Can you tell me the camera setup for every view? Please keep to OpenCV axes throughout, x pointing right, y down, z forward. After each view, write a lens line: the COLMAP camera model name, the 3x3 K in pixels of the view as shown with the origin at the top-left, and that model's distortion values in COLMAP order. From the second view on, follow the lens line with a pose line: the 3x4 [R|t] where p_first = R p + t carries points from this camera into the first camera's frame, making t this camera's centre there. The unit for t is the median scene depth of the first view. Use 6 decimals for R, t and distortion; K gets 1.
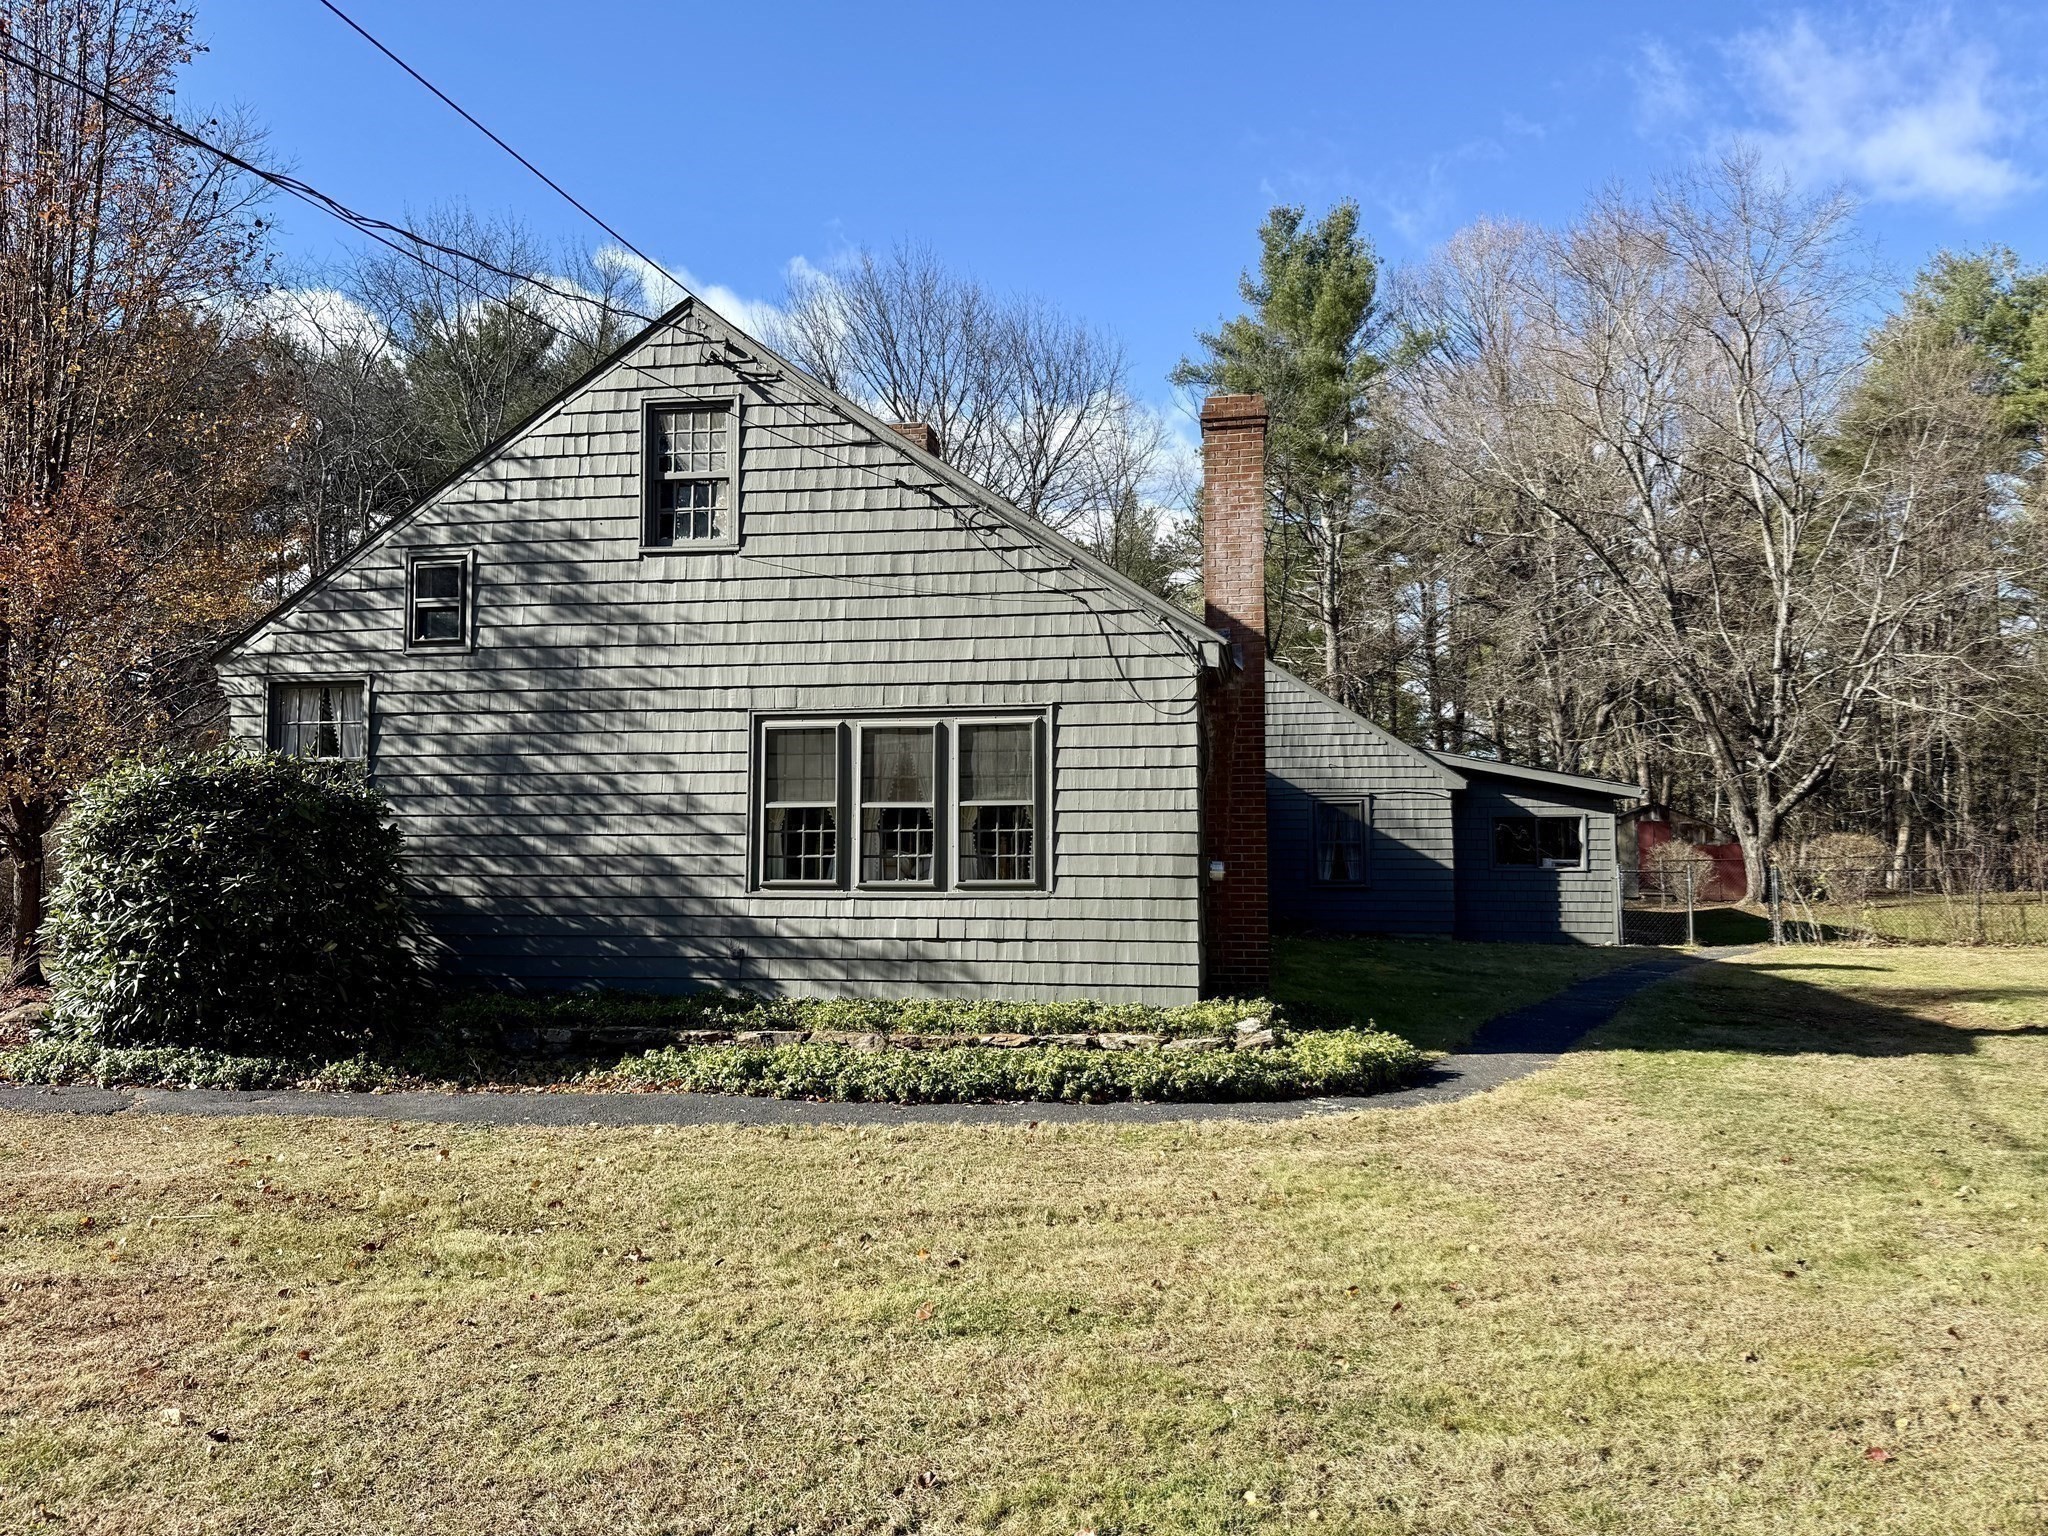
lens RADIAL K [[1443.5, 0, 1024.0], [0, 1443.5, 768.0], [0, 0, 1]] dist [-0.000492, -0.000067]
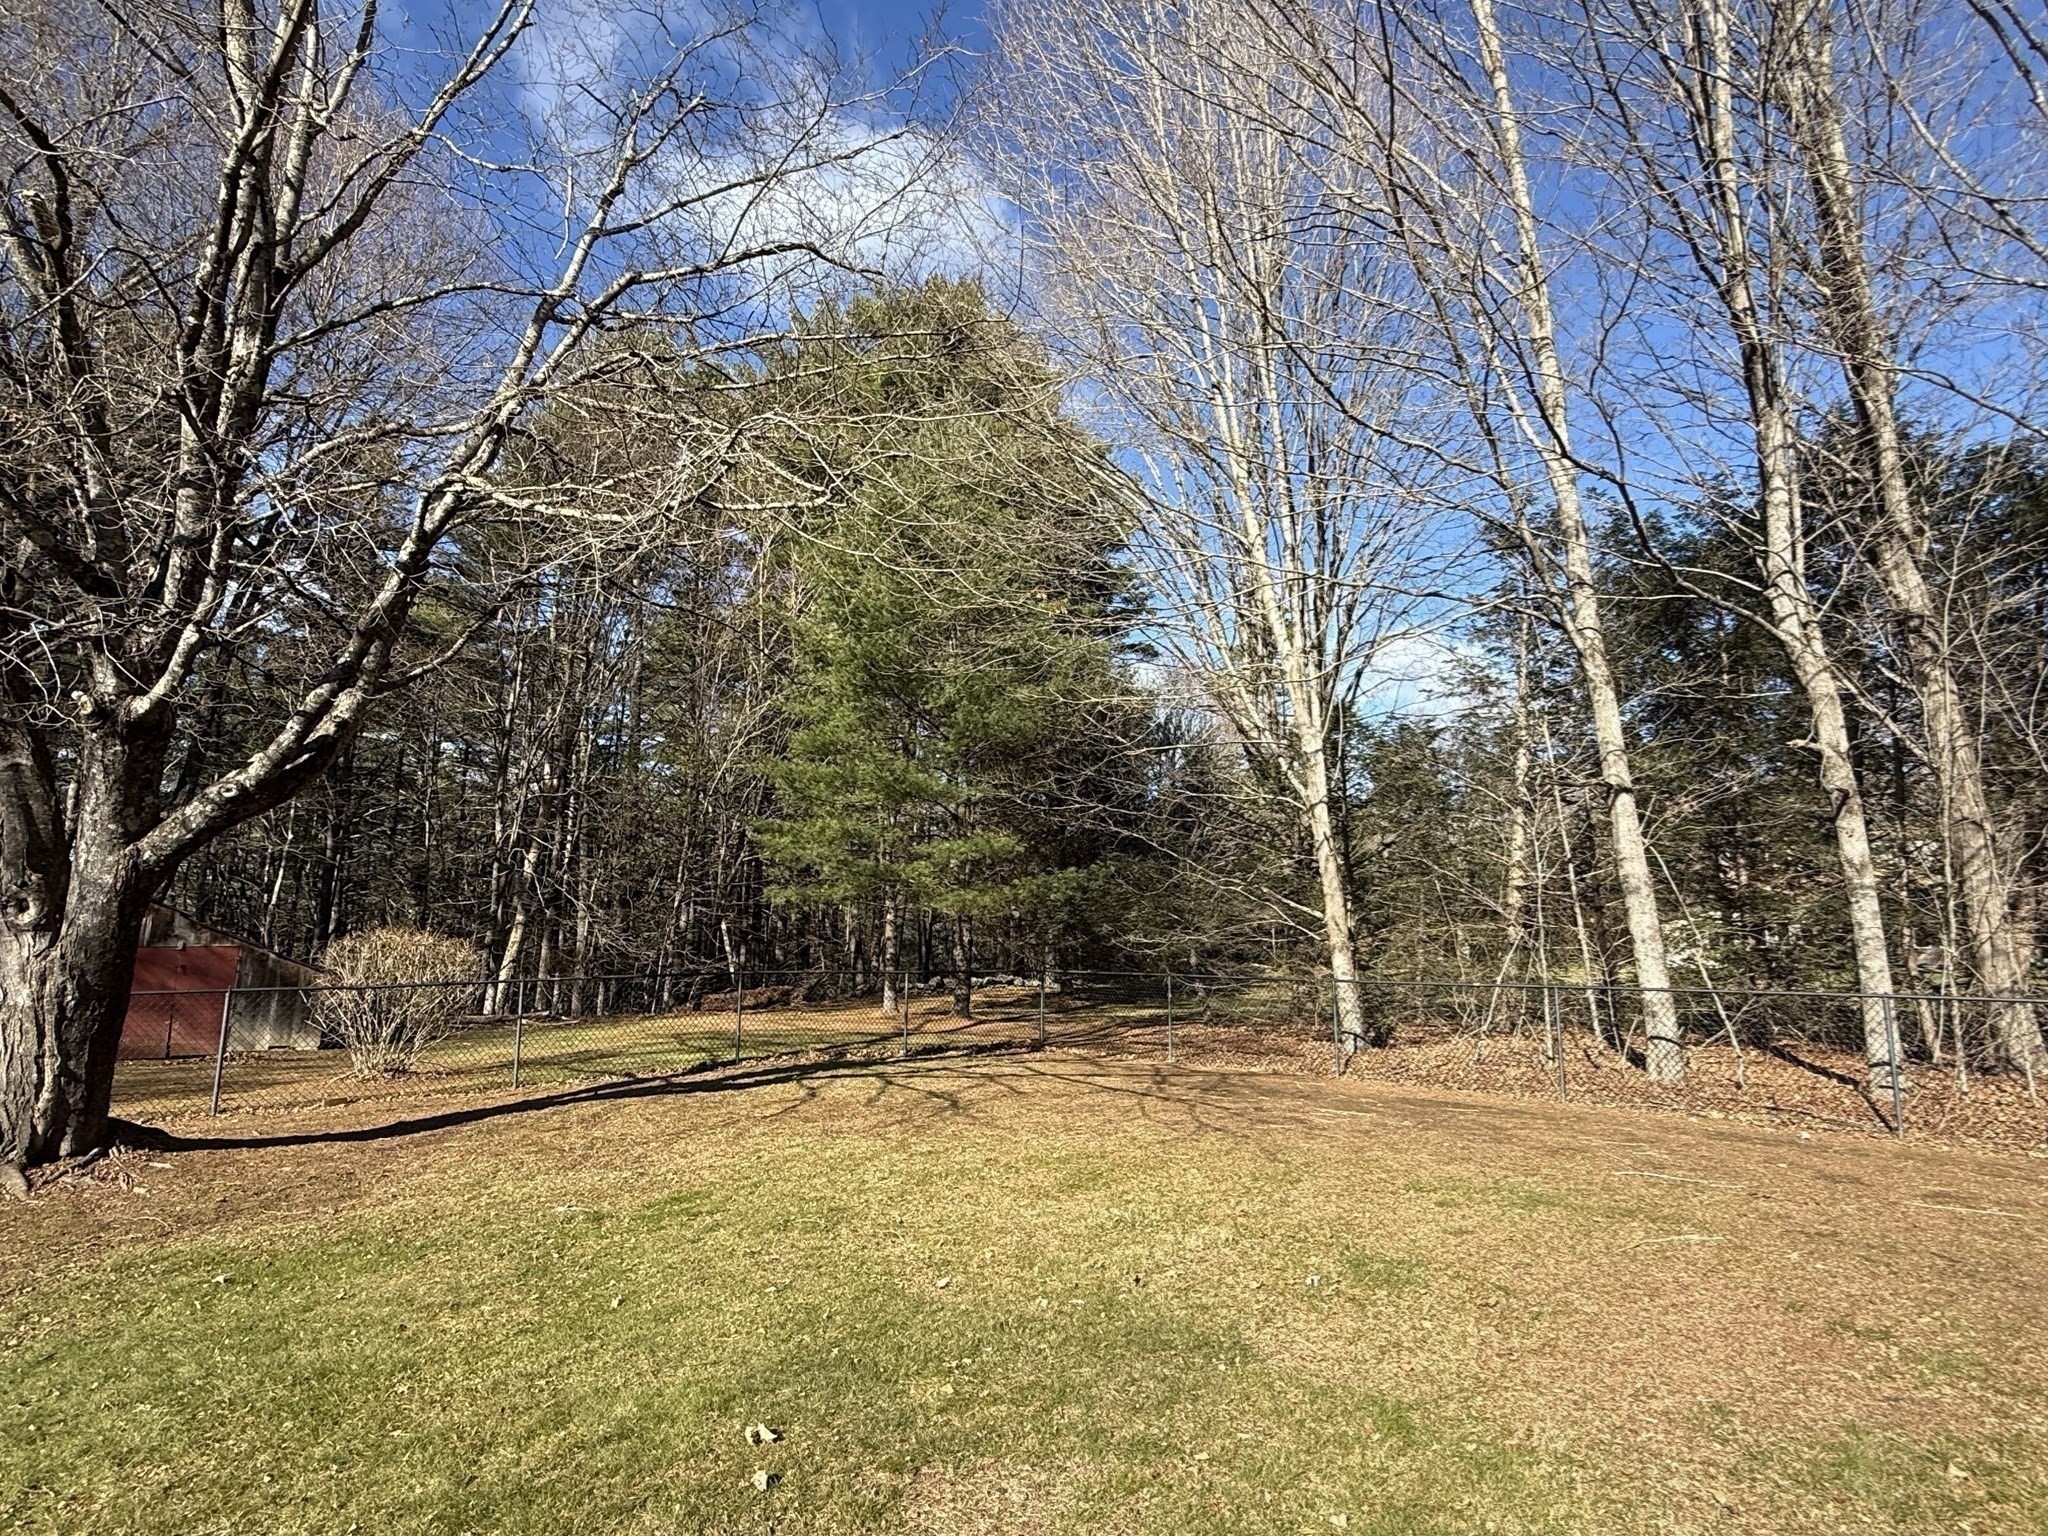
lens RADIAL K [[1156.5, 0, 1024.0], [0, 1156.5, 768.0], [0, 0, 1]] dist [-0.001735, -0.000780]
pose [[0.574645, 0.139237, 0.806472, 0.413120], [-0.067274, 0.990123, -0.123008, 0.026852], [-0.815633, 0.016431, 0.578336, 0.681252]]
